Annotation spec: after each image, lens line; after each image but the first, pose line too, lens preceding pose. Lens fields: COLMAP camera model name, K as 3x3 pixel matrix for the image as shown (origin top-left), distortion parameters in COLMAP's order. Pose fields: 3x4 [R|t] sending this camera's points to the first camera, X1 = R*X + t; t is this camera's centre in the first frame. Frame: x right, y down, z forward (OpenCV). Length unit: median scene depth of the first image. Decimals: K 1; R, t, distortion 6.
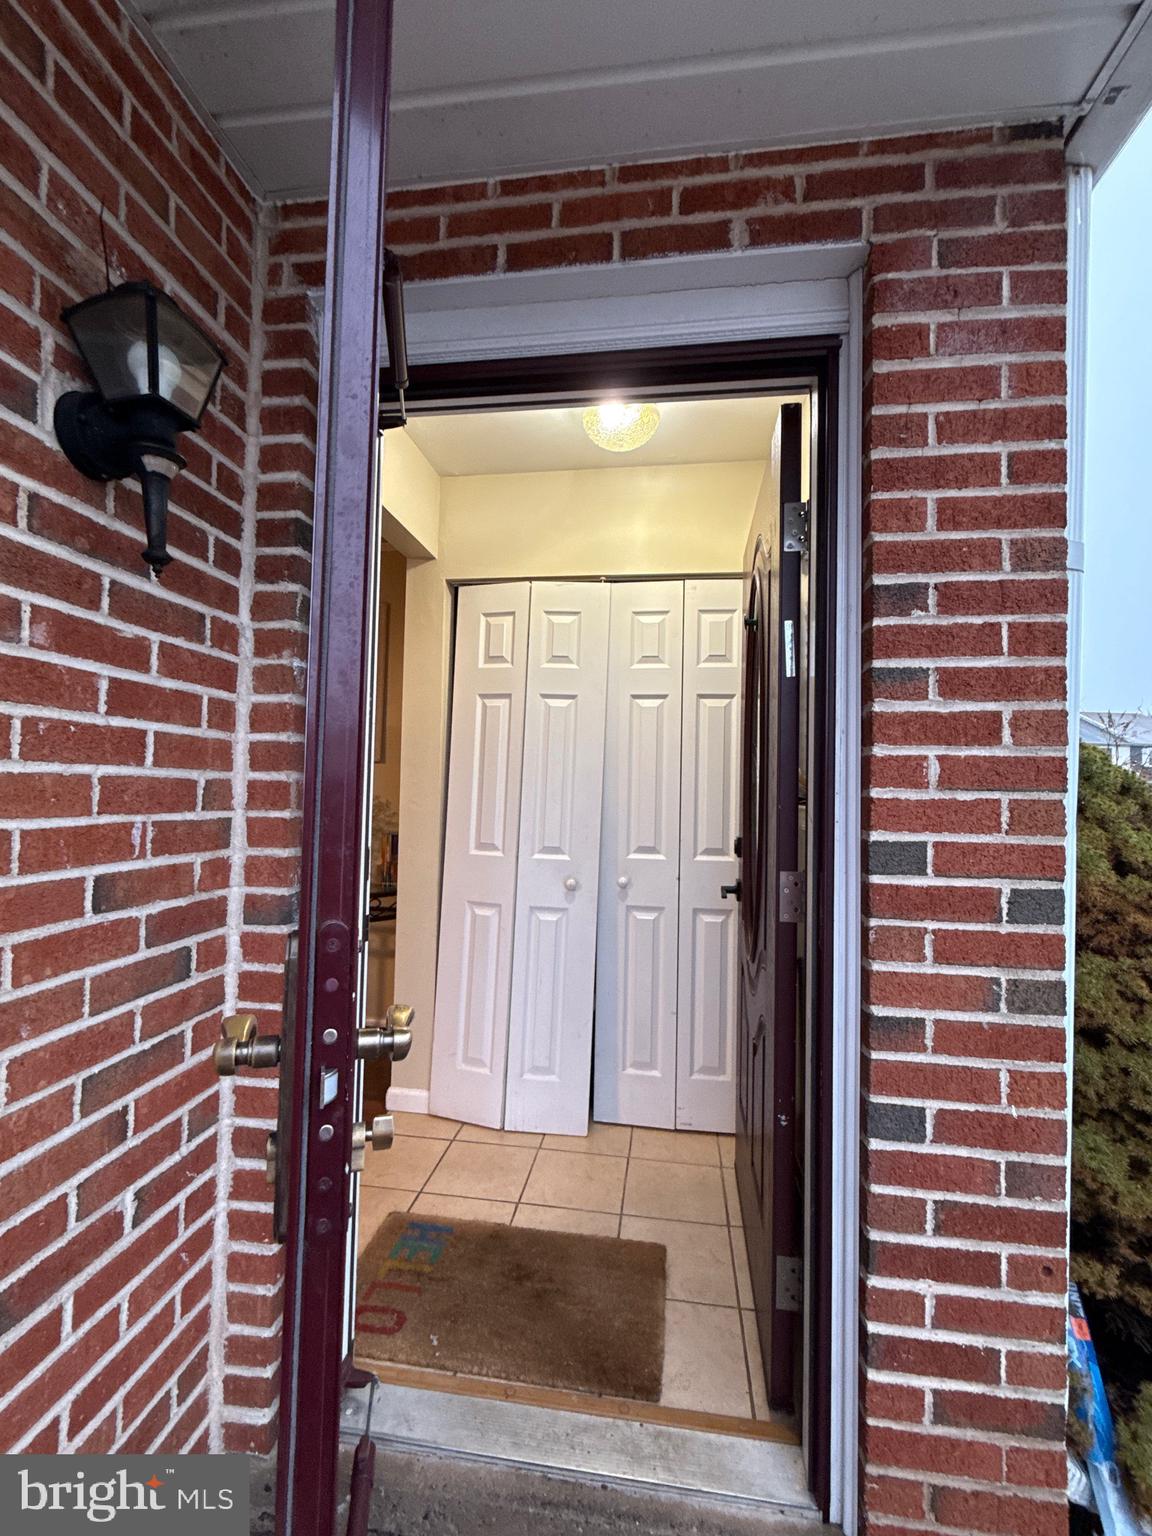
lens RADIAL K [[679.5, 0, 567.9], [0, 679.5, 770.0], [0, 0, 1]] dist [-0.000898, 0.000886]
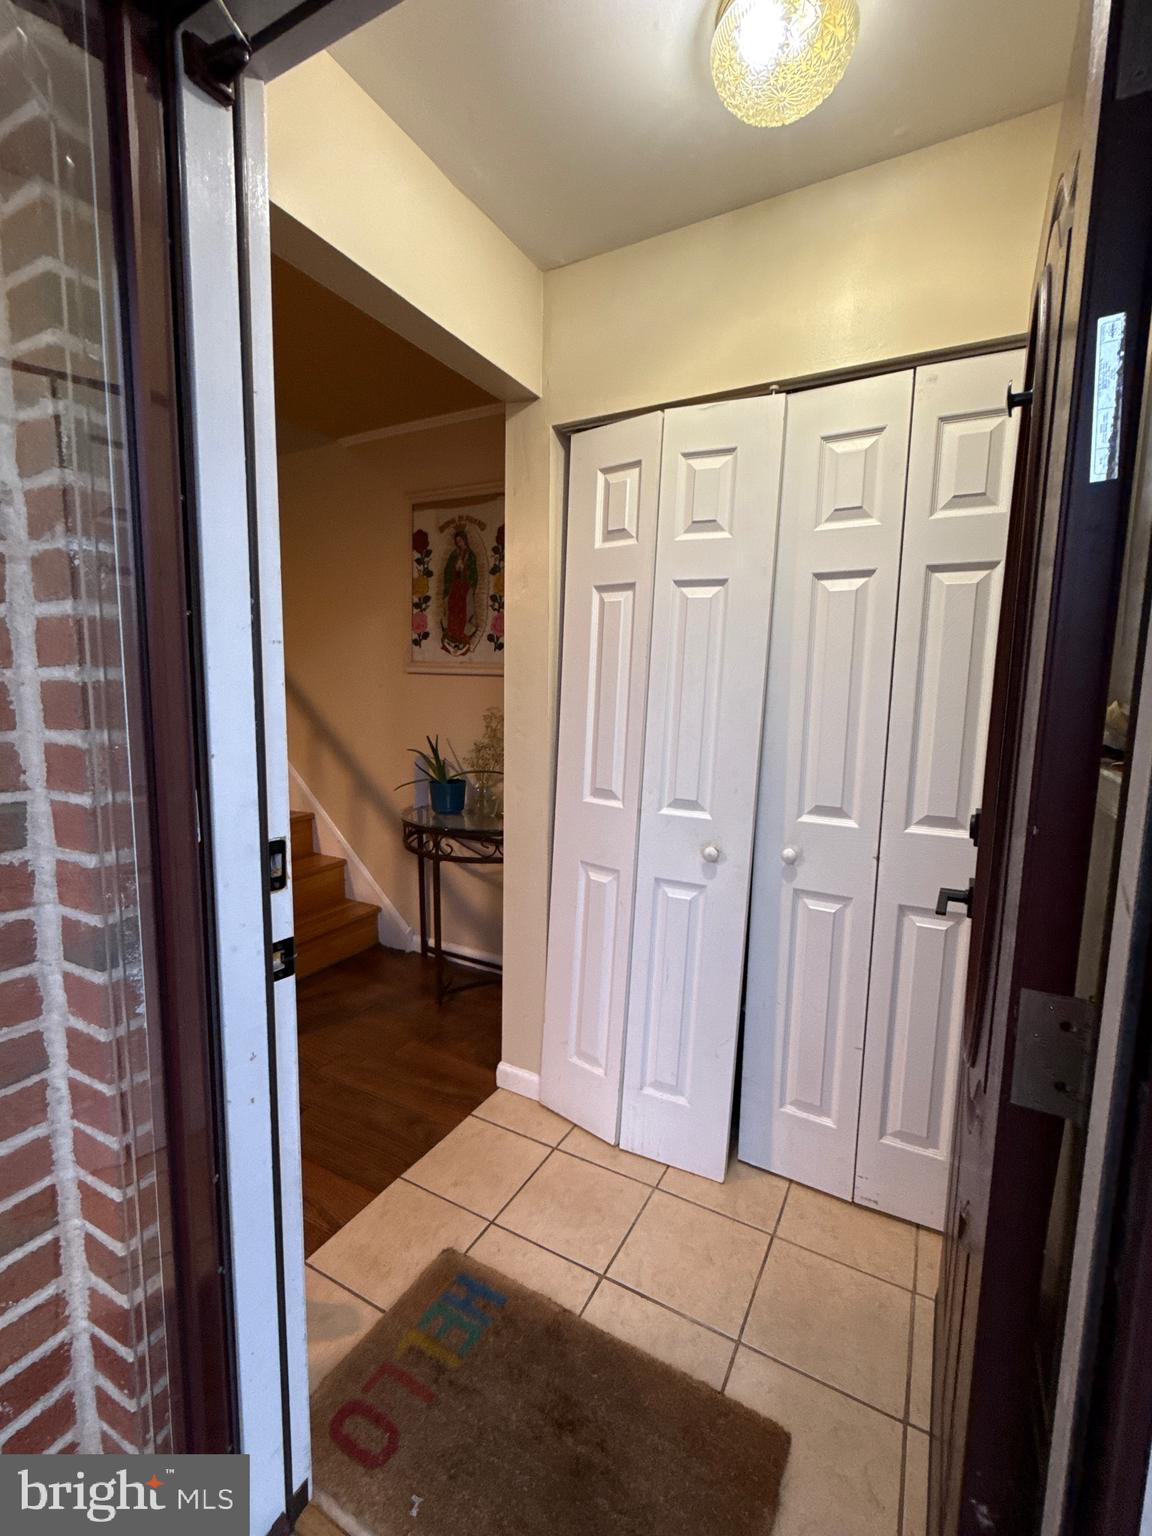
lens RADIAL K [[679.5, 0, 567.9], [0, 679.5, 770.0], [0, 0, 1]] dist [-0.000898, 0.000886]
pose [[0.937770, 0.037457, -0.345230, 0.105273], [0.013848, 0.989341, 0.144958, -0.023126], [0.346980, -0.140718, 0.927256, 0.297994]]
